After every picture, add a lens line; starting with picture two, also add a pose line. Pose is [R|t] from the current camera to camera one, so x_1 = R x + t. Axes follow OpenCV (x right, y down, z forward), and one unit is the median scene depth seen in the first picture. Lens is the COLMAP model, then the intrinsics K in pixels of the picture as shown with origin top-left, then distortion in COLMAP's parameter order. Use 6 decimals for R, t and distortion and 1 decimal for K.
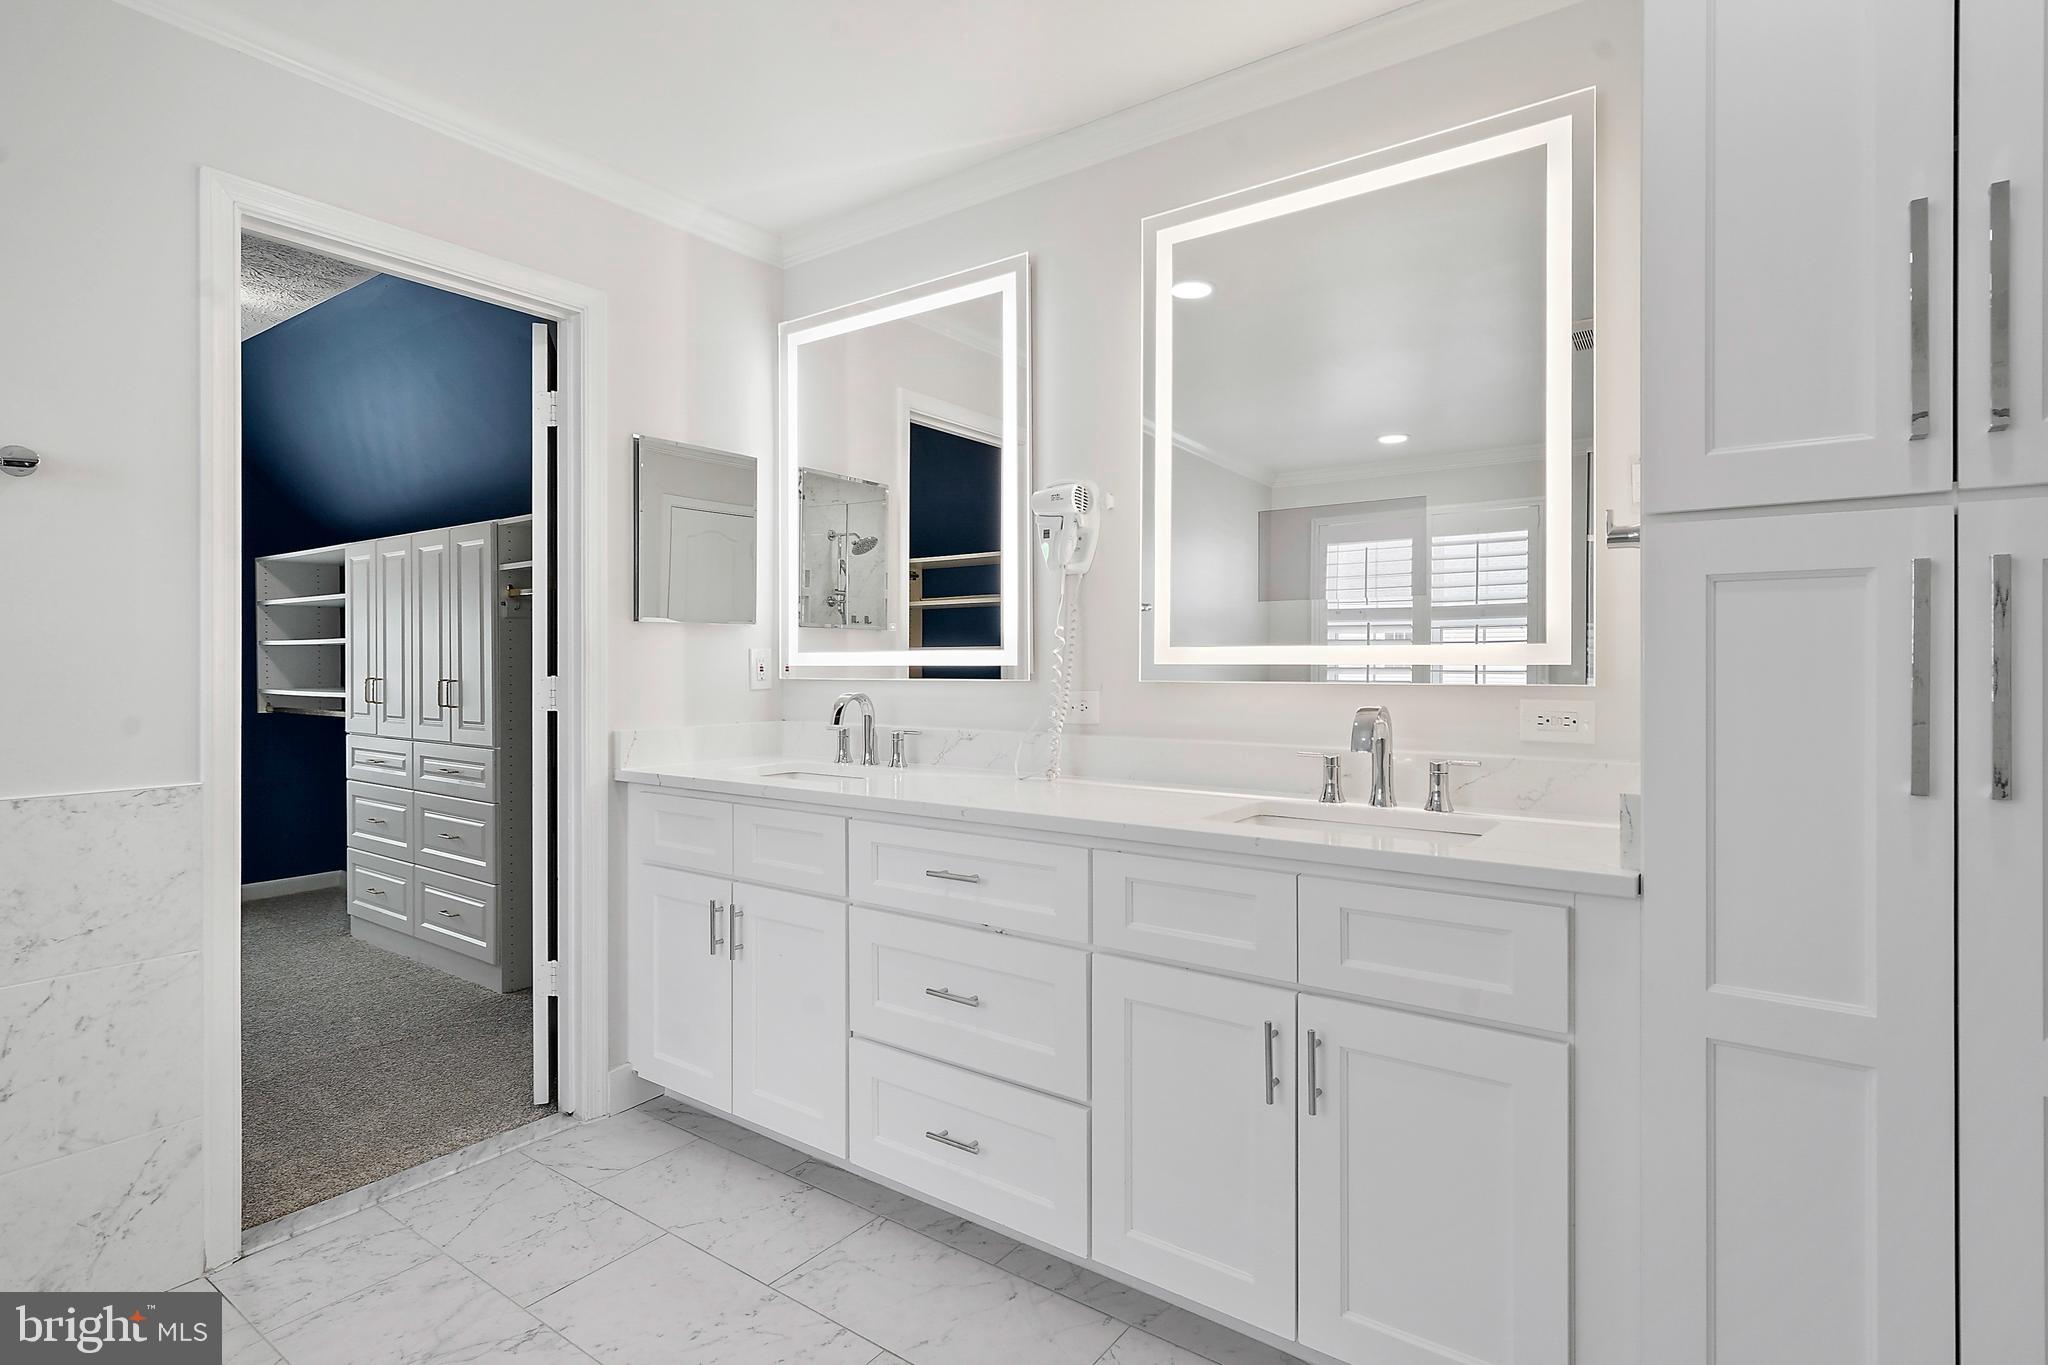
lens RADIAL K [[1008.3, 0, 1033.7], [0, 1008.3, 672.7], [0, 0, 1]] dist [0.002433, 0.001516]
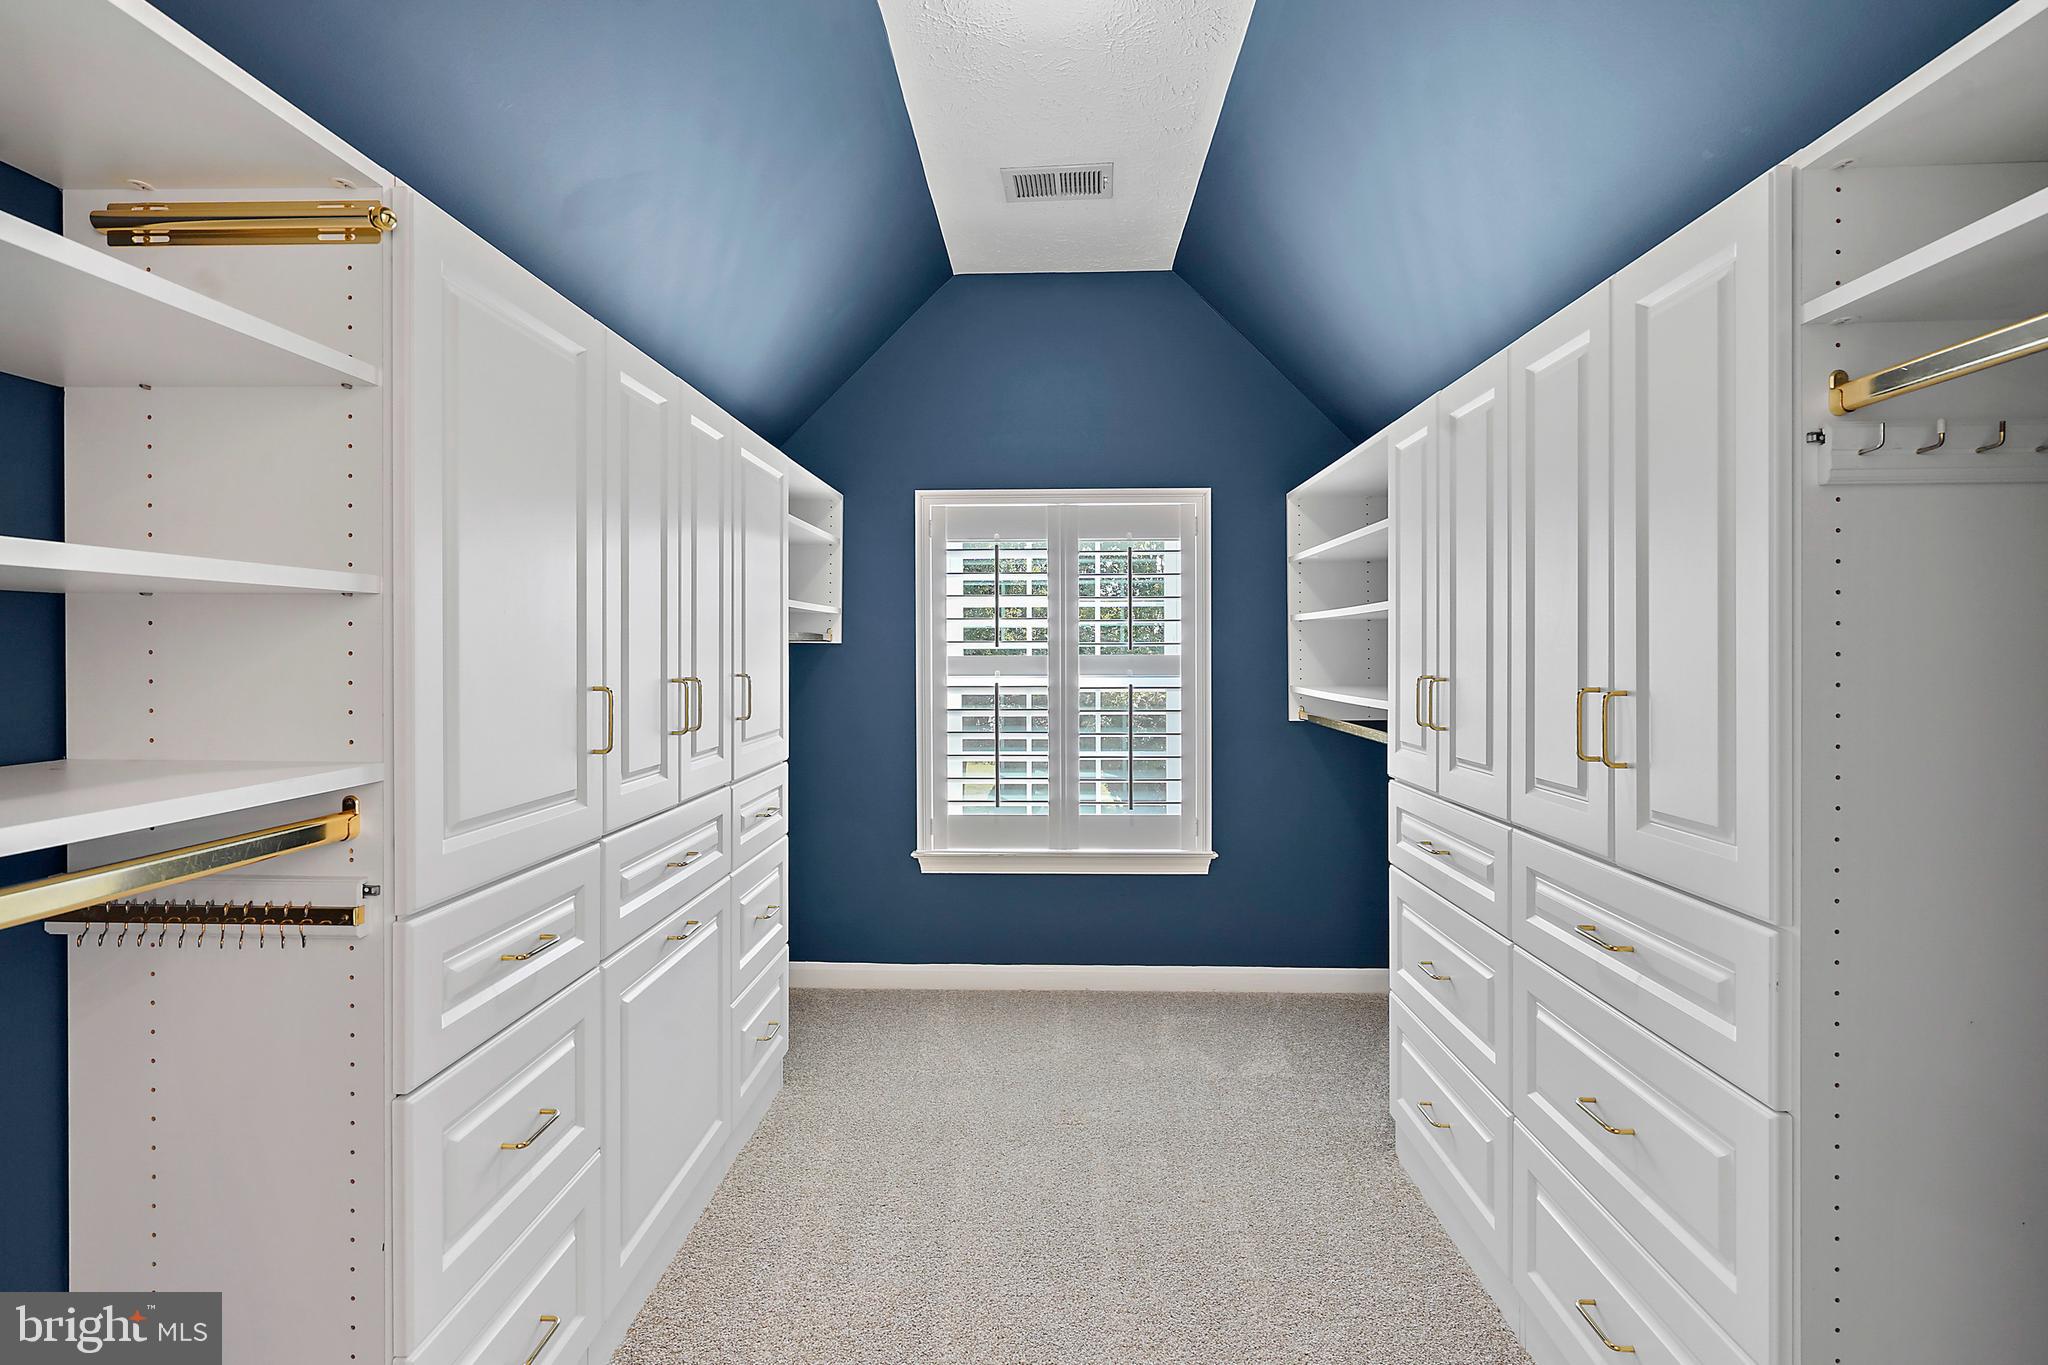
lens RADIAL K [[1008.3, 0, 1025.8], [0, 1008.3, 658.7], [0, 0, 1]] dist [0.002433, 0.001516]
pose [[0.556277, 0.002668, -0.830993, -0.364081], [-0.002824, 0.999995, 0.001320, -0.003897], [0.830992, 0.001613, 0.556282, 0.575701]]
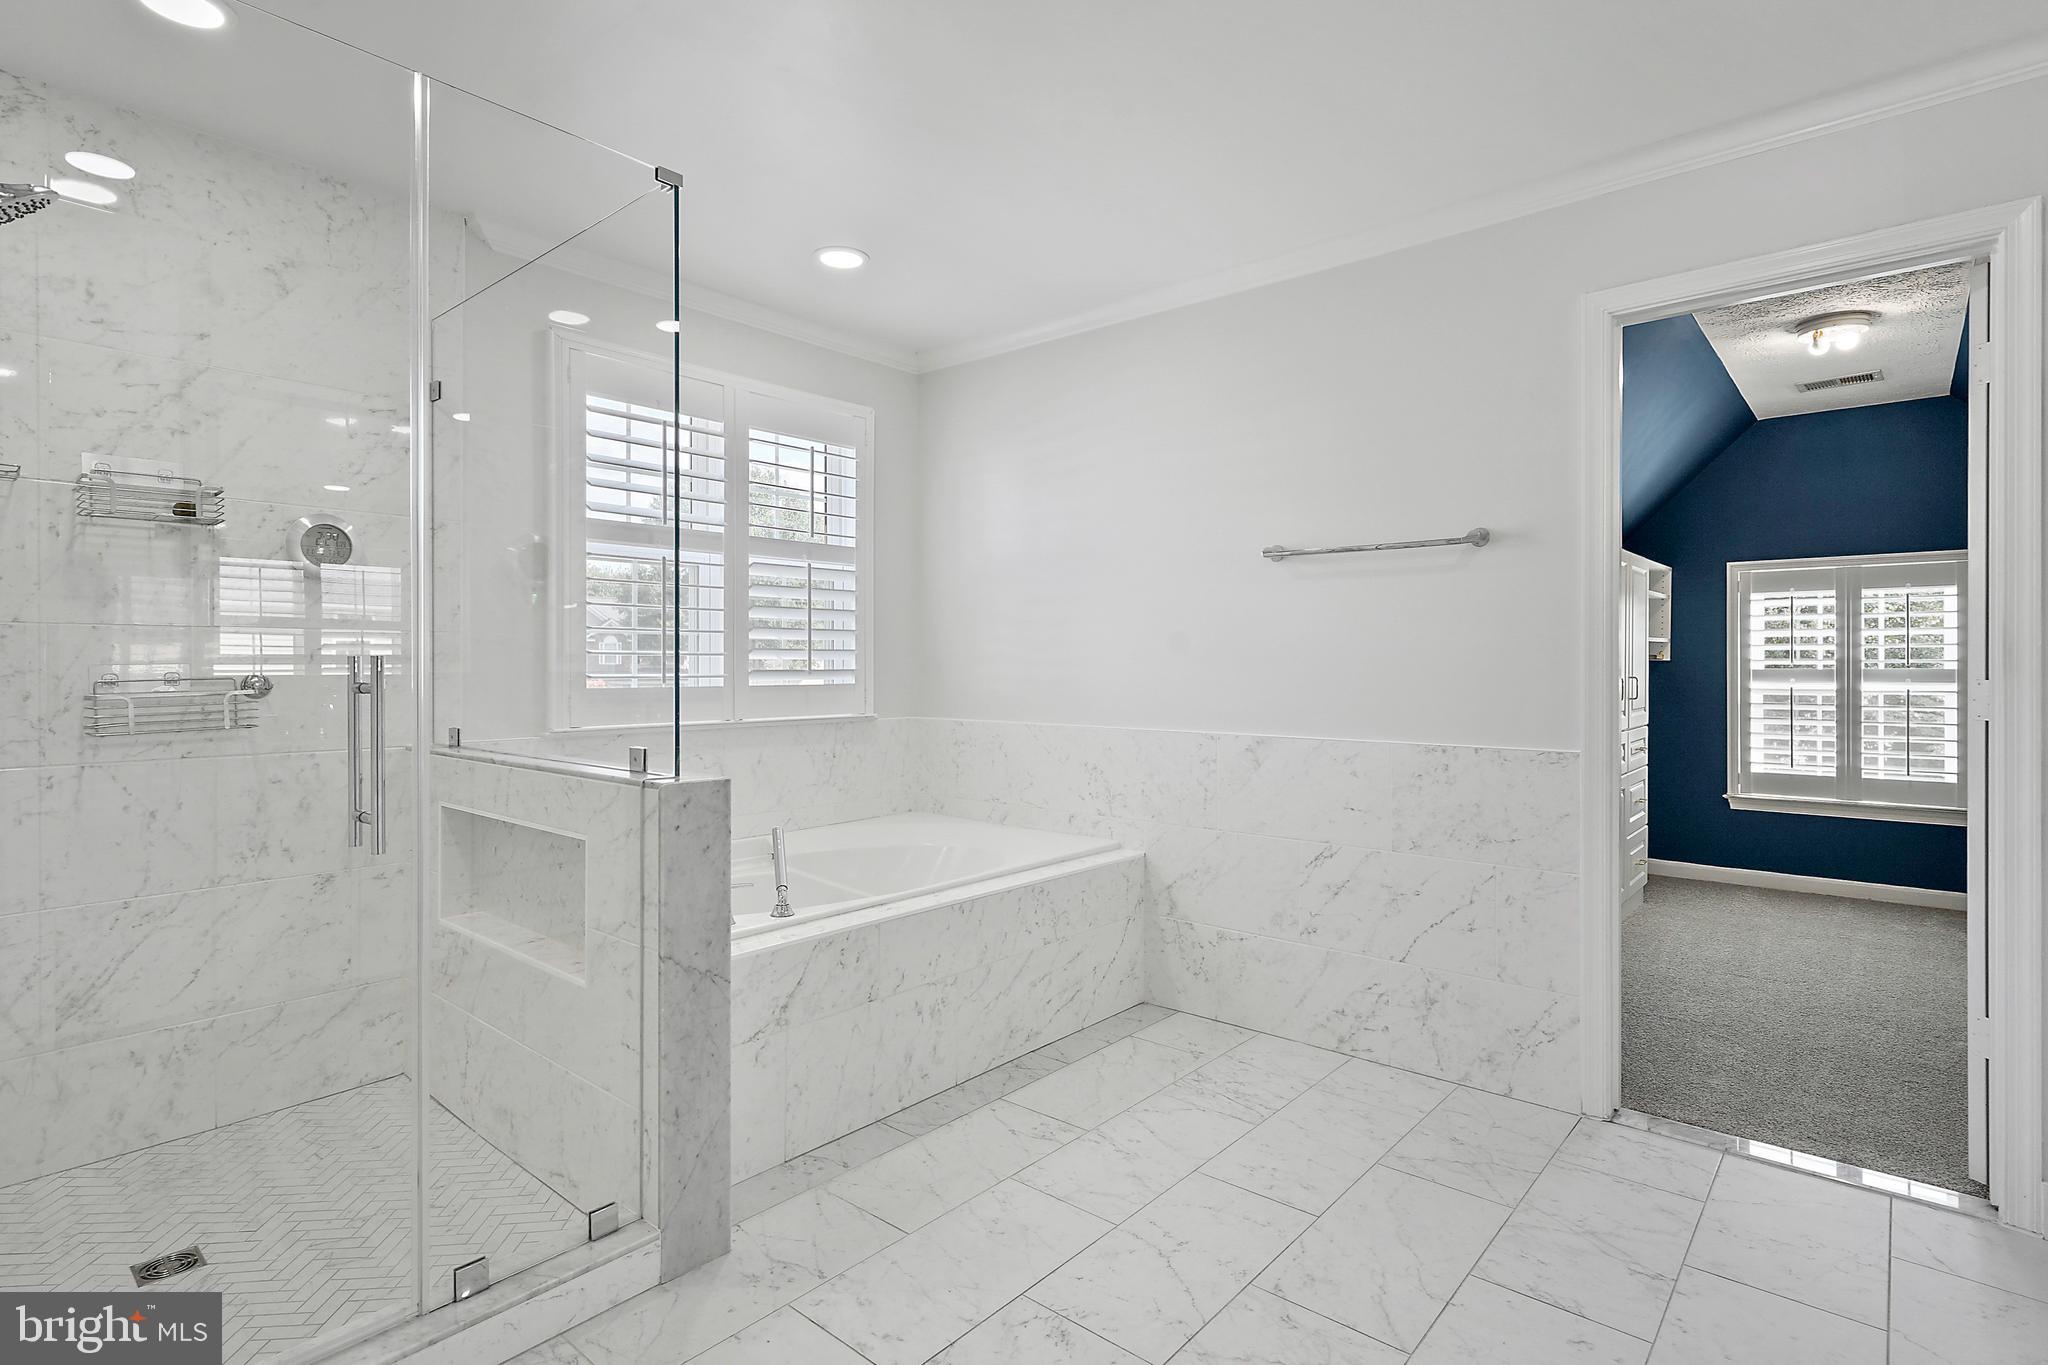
lens RADIAL K [[1008.3, 0, 1020.8], [0, 1008.3, 670.4], [0, 0, 1]] dist [0.002433, 0.001516]
pose [[-0.089354, 0.001551, -0.995999, 0.274019], [-0.007603, 0.999969, 0.002239, 0.001484], [0.995971, 0.007773, -0.089339, 0.172042]]
